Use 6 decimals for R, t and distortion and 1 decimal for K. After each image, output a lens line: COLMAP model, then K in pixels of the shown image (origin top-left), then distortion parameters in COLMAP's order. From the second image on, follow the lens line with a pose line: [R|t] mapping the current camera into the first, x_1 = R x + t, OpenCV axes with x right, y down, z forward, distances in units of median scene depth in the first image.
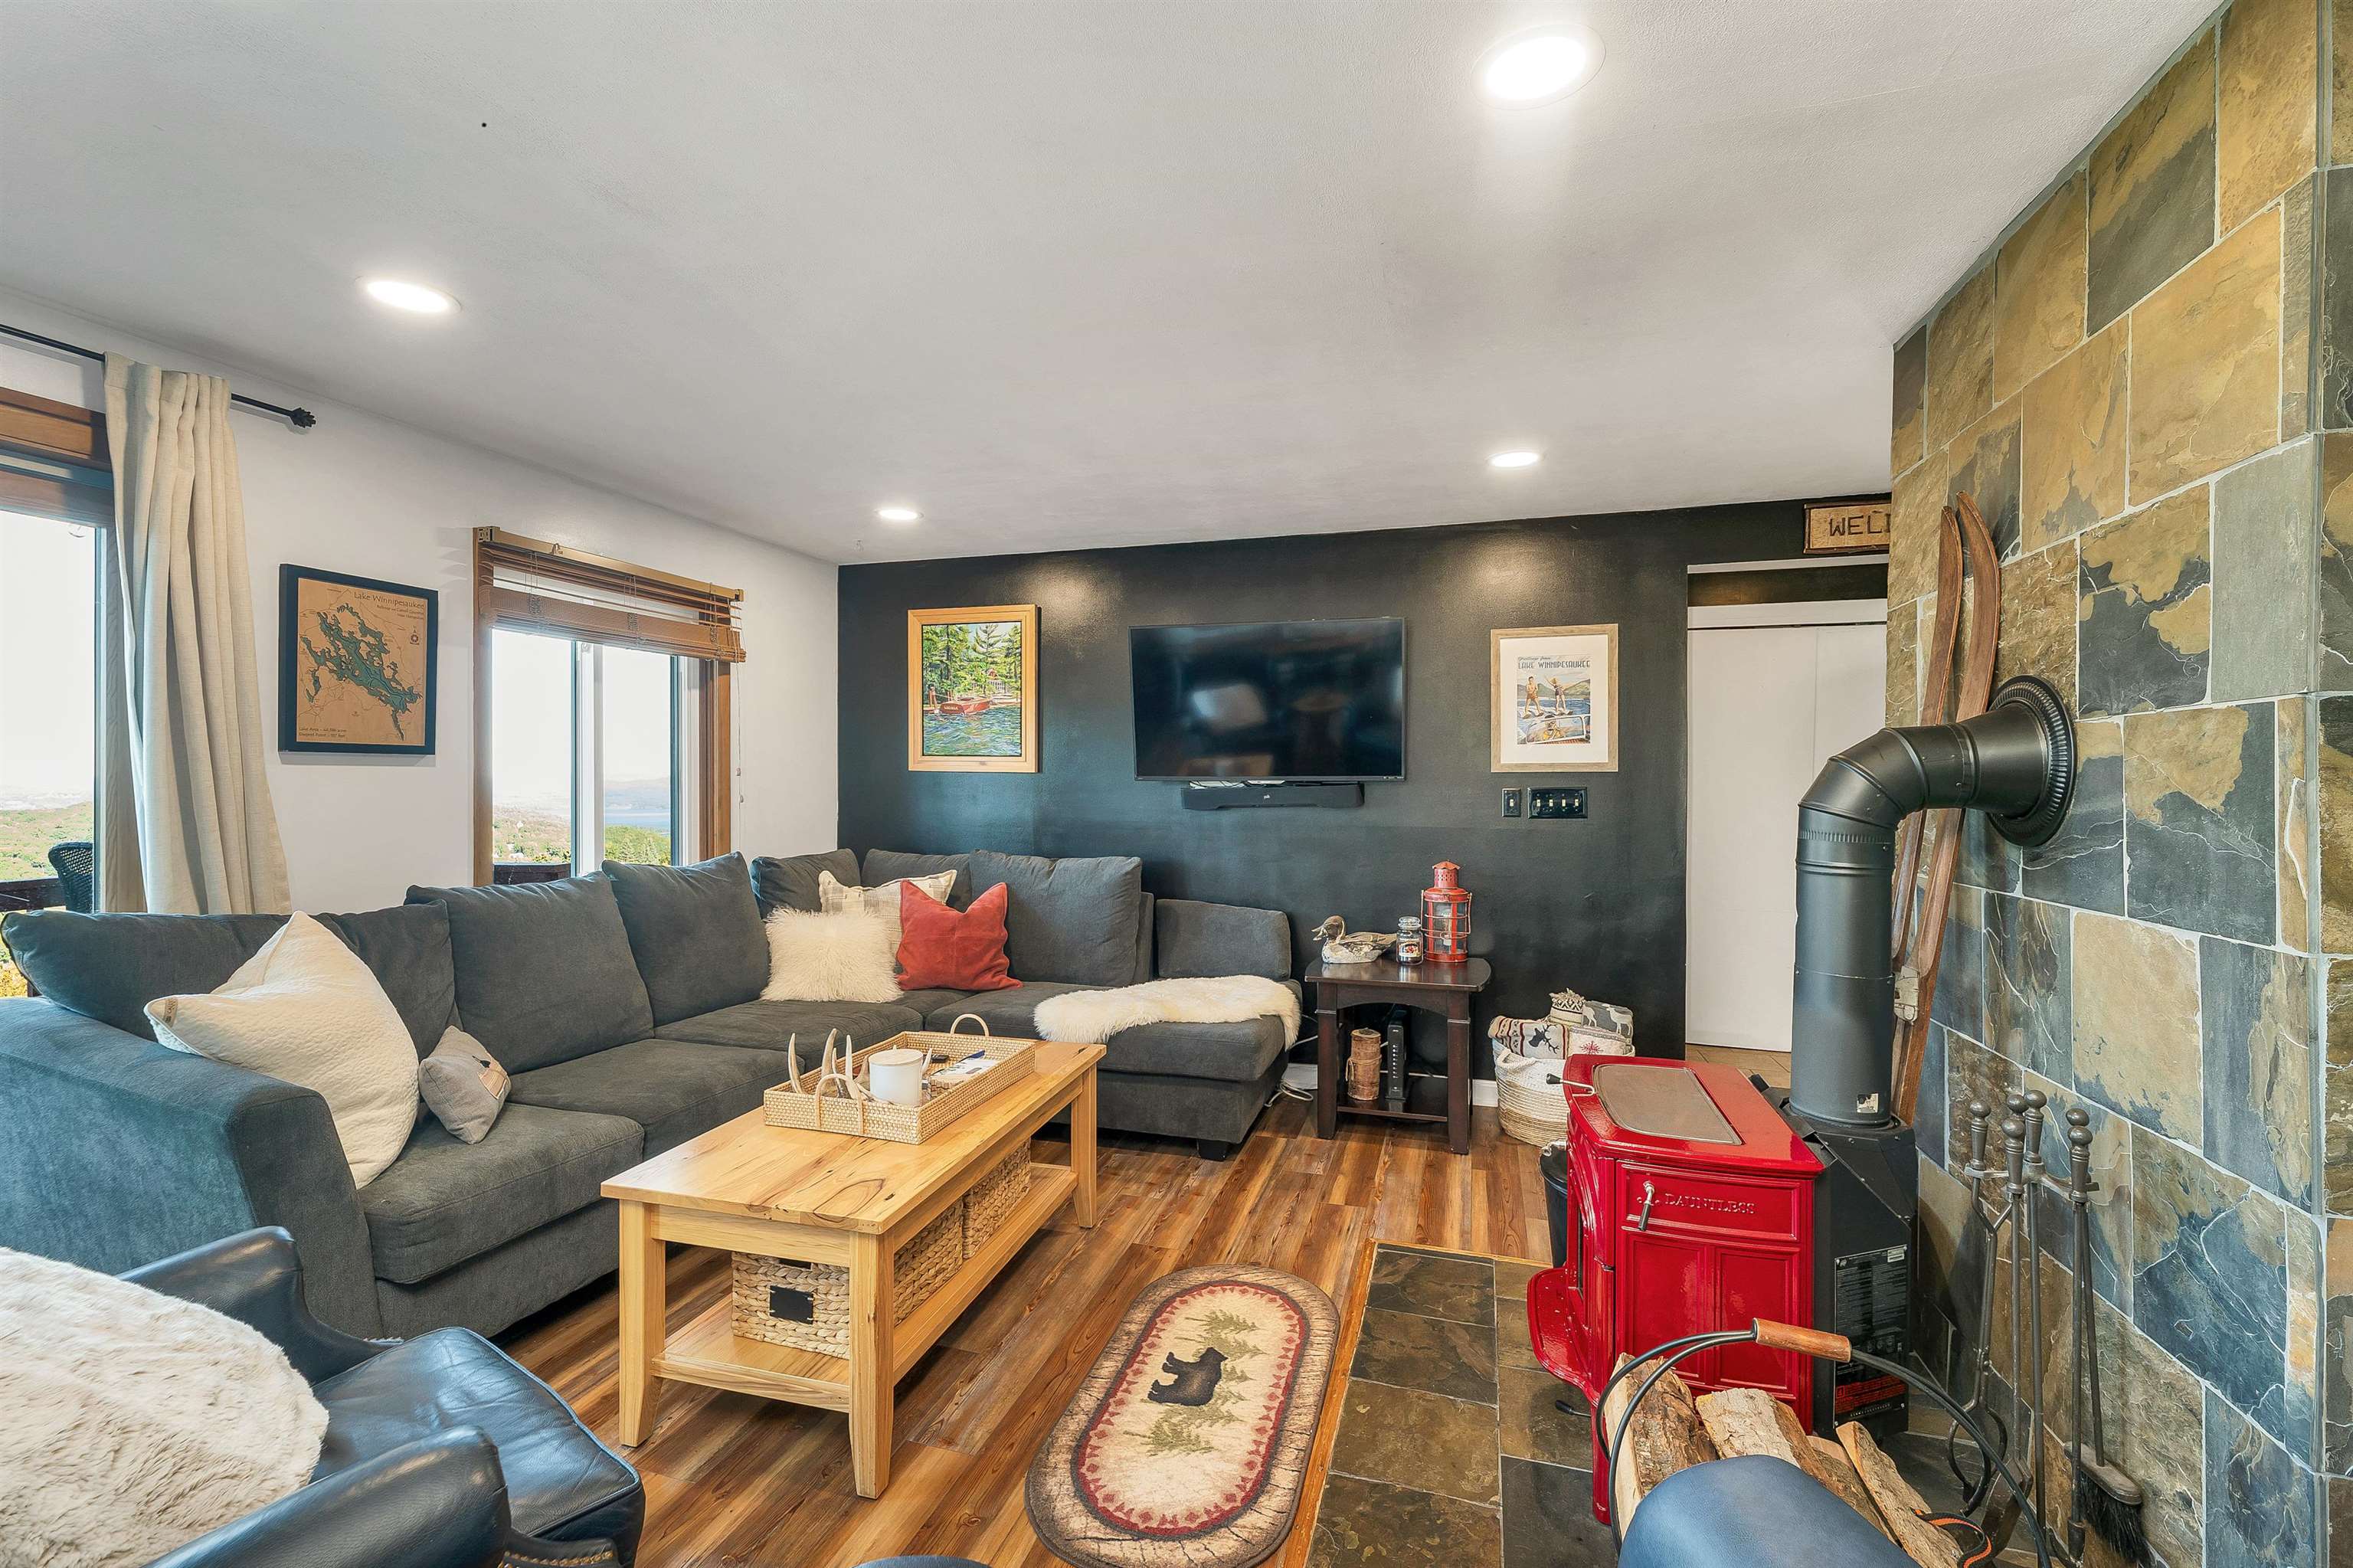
lens RADIAL K [[1003.1, 0, 1167.3], [0, 1003.1, 782.6], [0, 0, 1]] dist [0.003948, -0.000964]
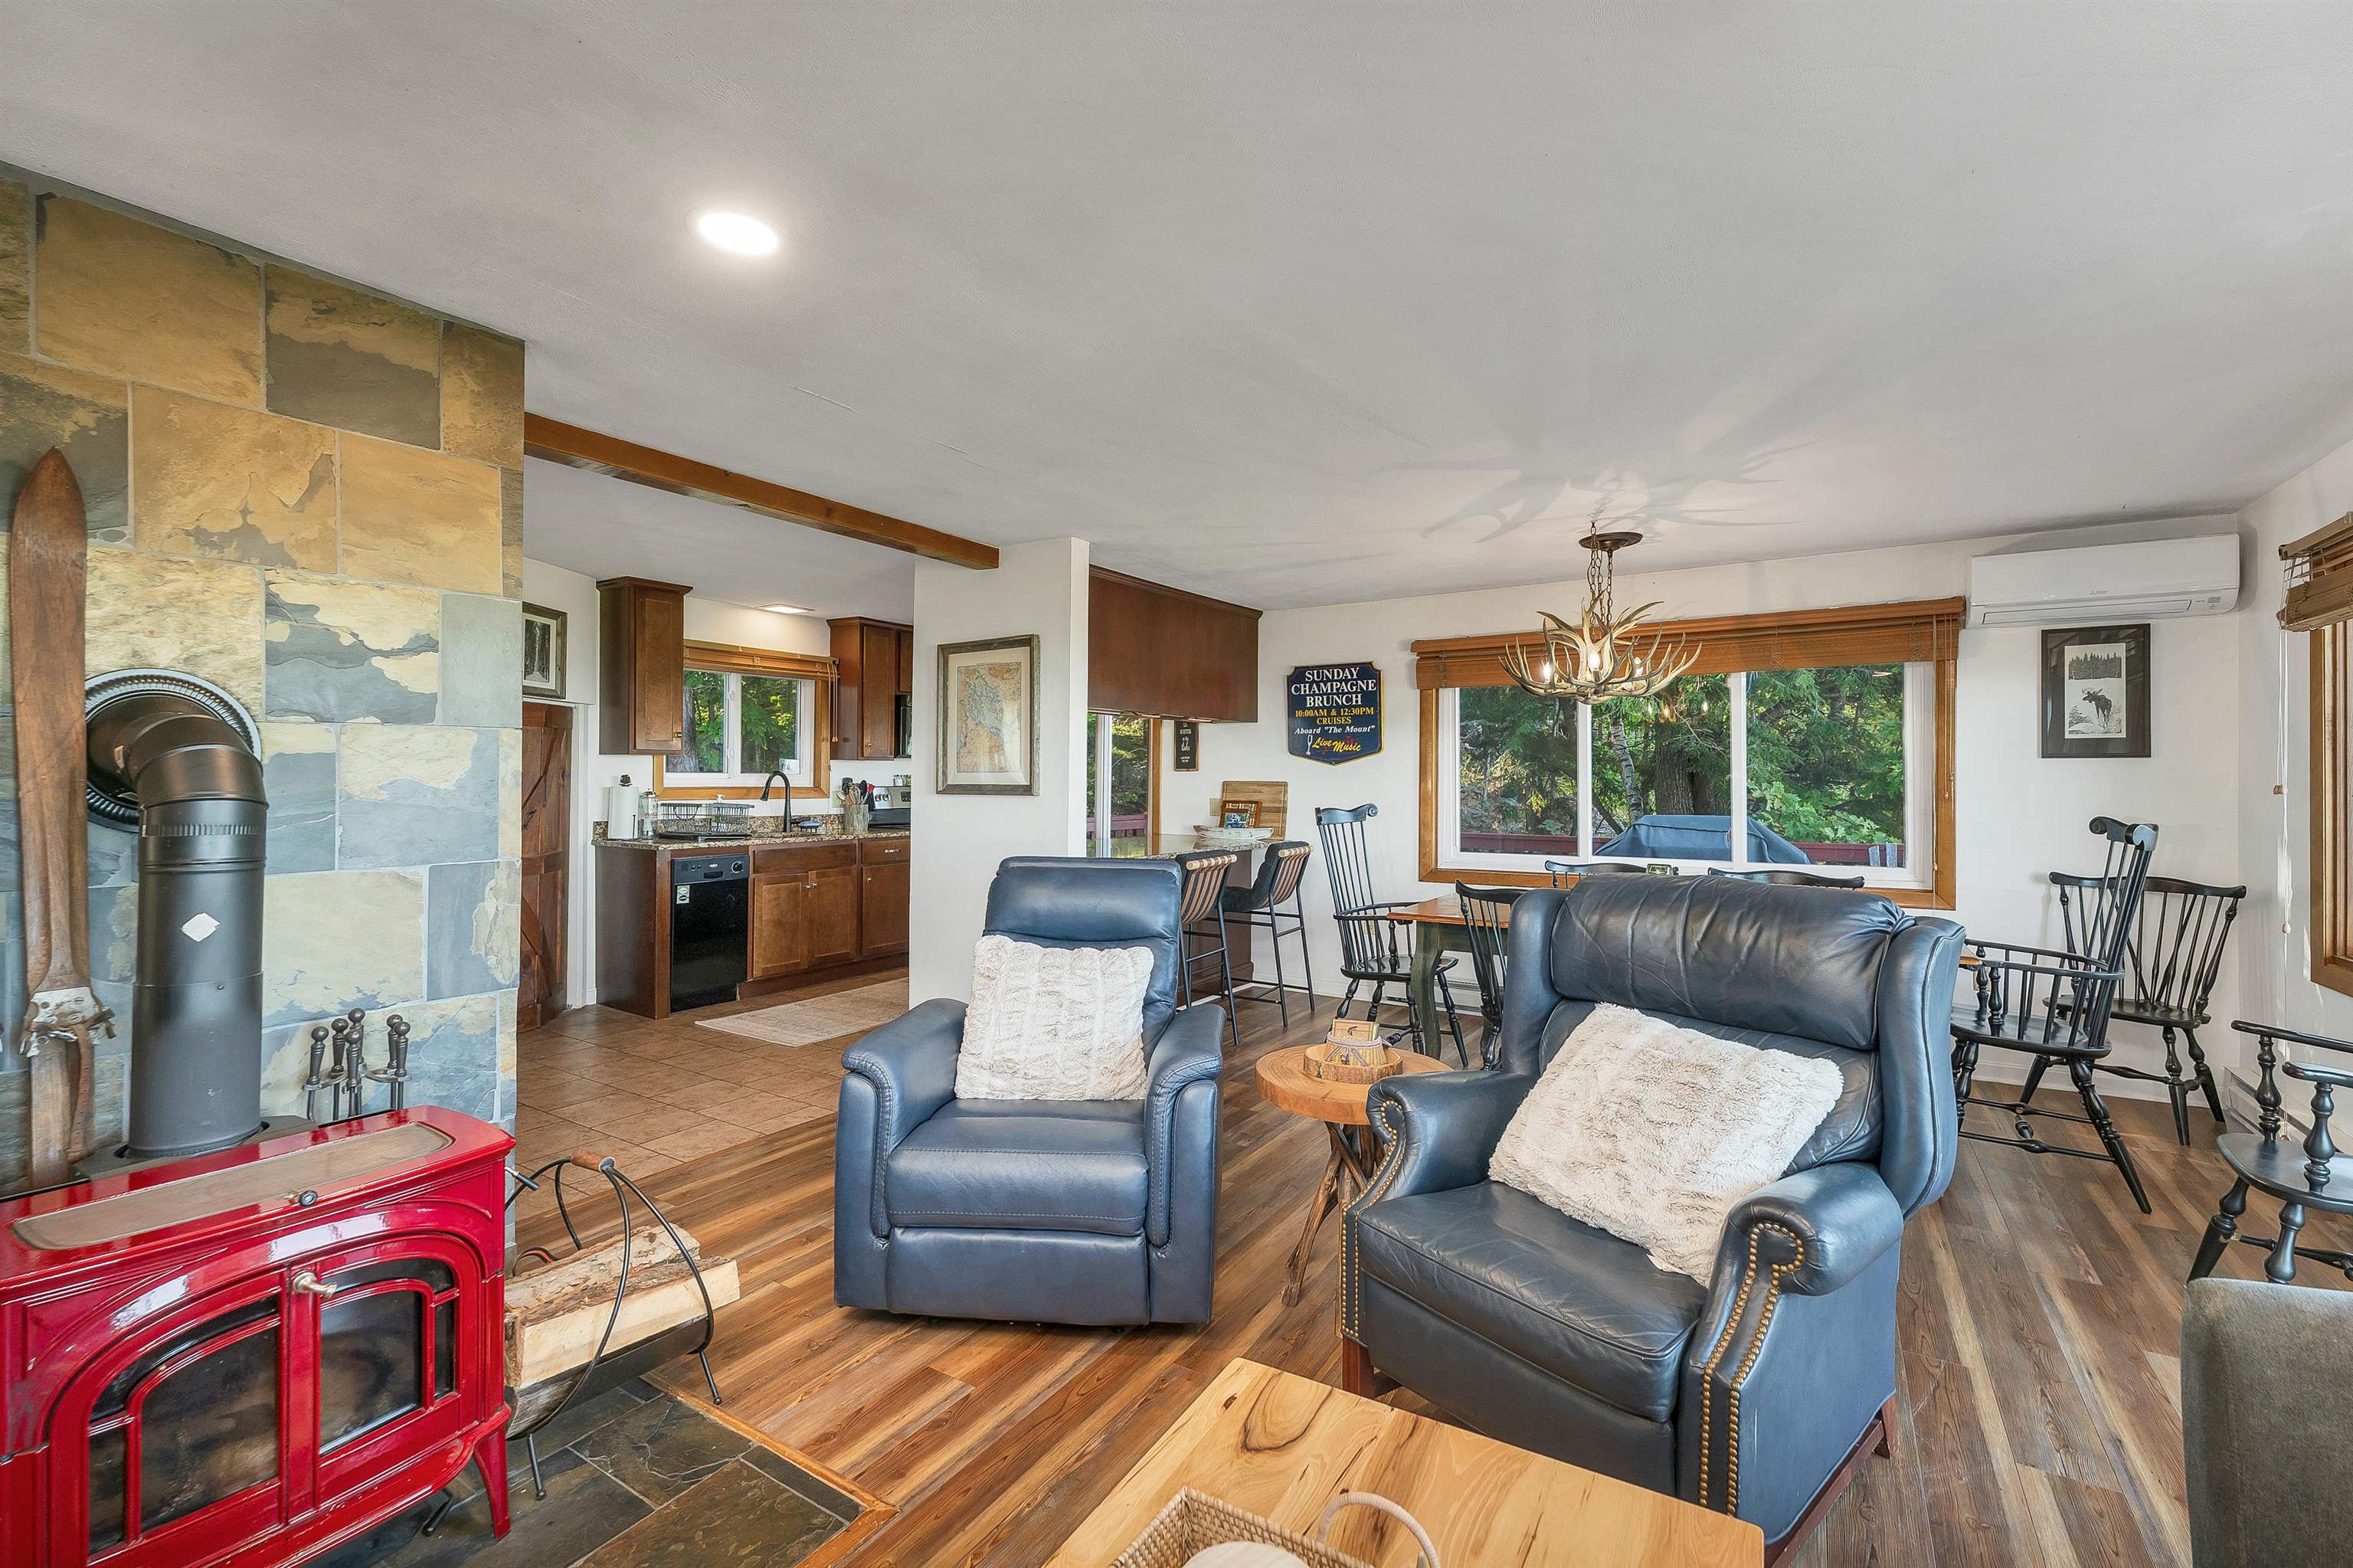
lens RADIAL K [[1003.1, 0, 1164.4], [0, 1003.1, 774.1], [0, 0, 1]] dist [0.003948, -0.000964]
pose [[-0.965191, -0.003295, 0.261527, -0.200941], [-0.003421, 0.999994, -0.000026, -0.000865], [-0.261525, -0.000920, -0.965196, 0.822518]]
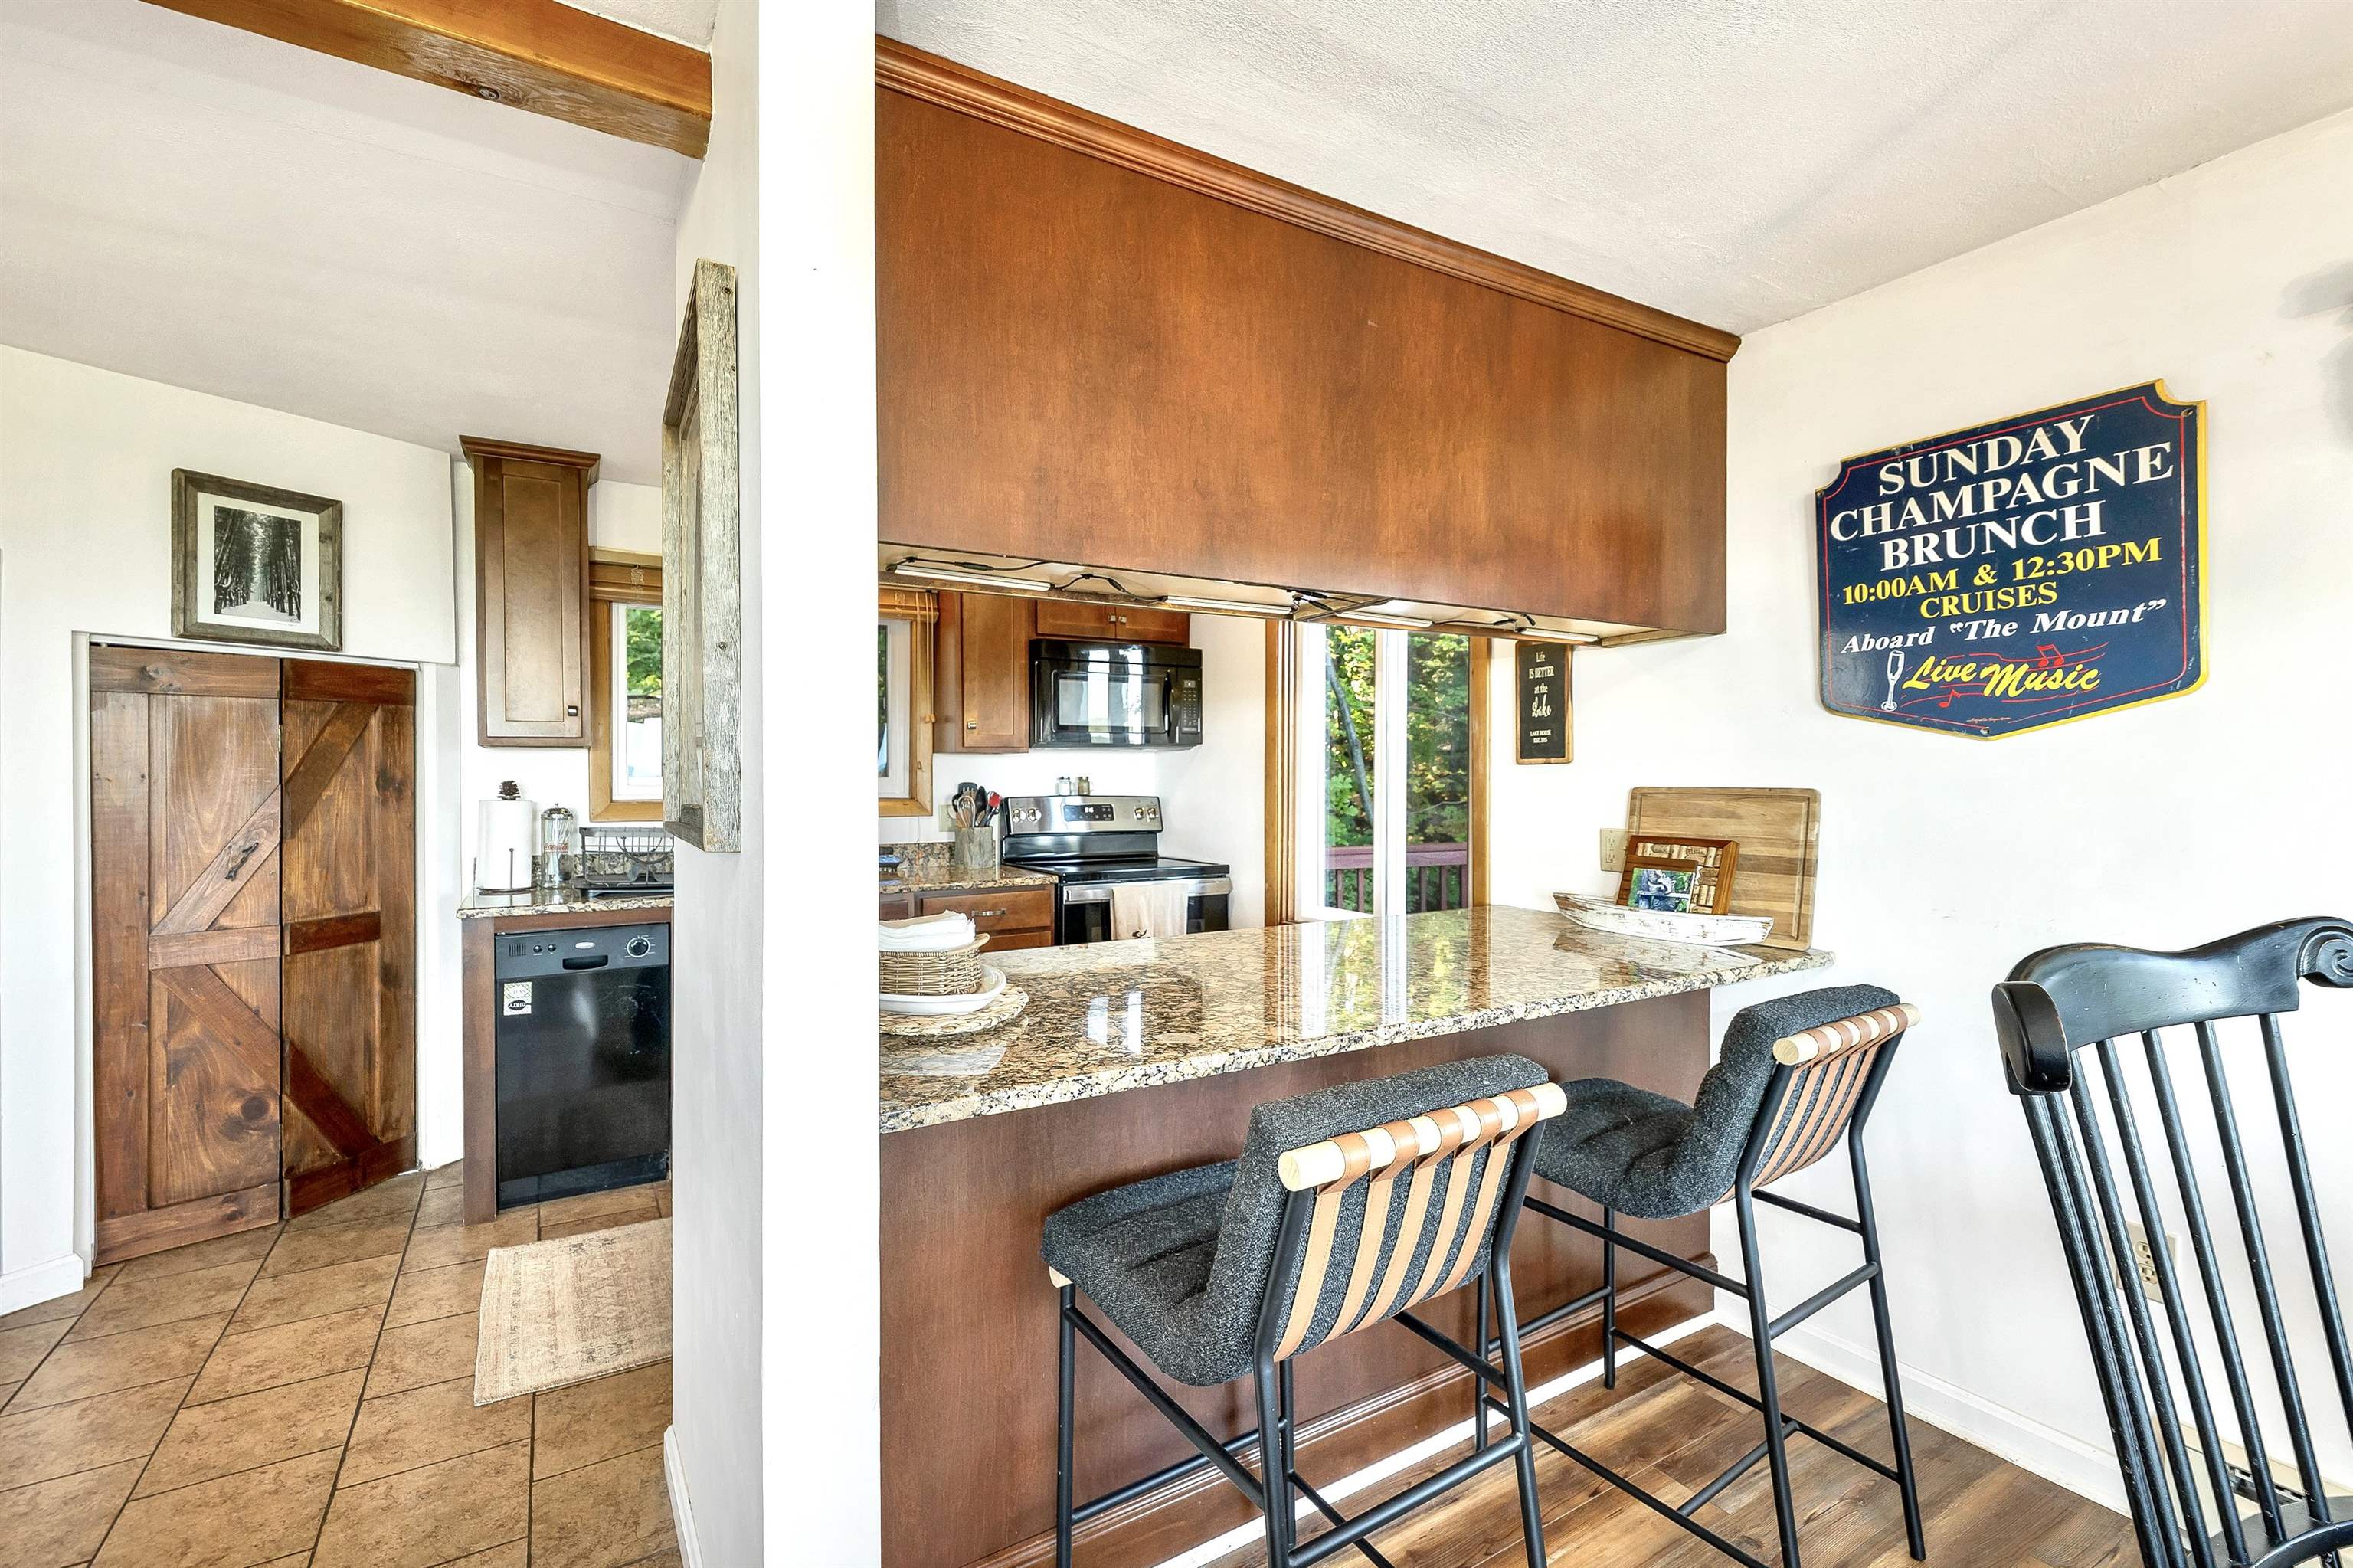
lens RADIAL K [[1003.1, 0, 1176.9], [0, 1003.1, 789.3], [0, 0, 1]] dist [0.003948, -0.000964]
pose [[-0.754429, -0.005544, 0.656359, -0.069313], [0.005387, 0.999878, 0.014637, 0.000437], [-0.656360, 0.014578, -0.754307, -0.123474]]
